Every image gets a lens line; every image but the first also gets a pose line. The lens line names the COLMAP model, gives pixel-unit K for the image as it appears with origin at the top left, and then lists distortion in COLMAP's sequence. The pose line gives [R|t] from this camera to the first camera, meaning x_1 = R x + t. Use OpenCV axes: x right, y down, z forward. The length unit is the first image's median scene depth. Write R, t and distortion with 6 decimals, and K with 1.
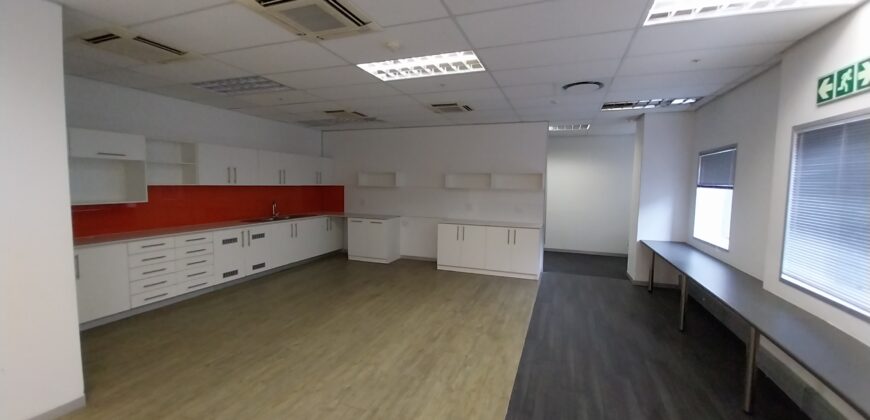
lens RADIAL K [[343.5, 0, 442.2], [0, 343.5, 211.4], [0, 0, 1]] dist [0.011324, -0.000234]
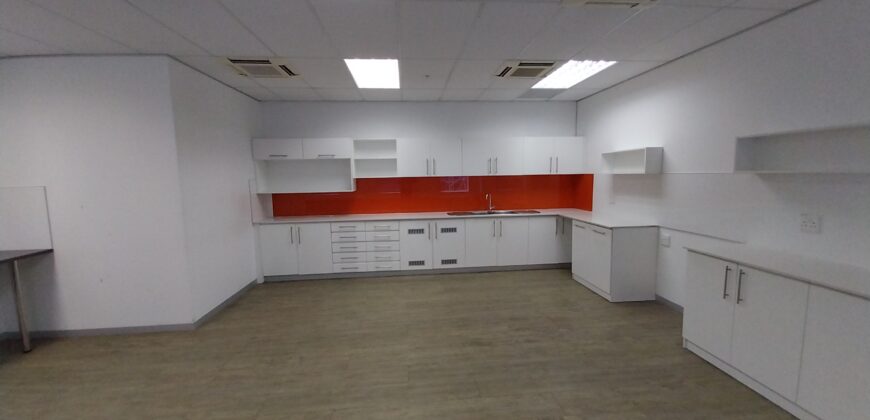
lens RADIAL K [[343.5, 0, 442.2], [0, 343.5, 211.4], [0, 0, 1]] dist [0.011324, -0.000234]
pose [[0.417830, 0.076224, -0.905322, 0.341086], [-0.047932, 0.996936, 0.061816, -0.040603], [0.907260, 0.017565, 0.420204, 0.648297]]
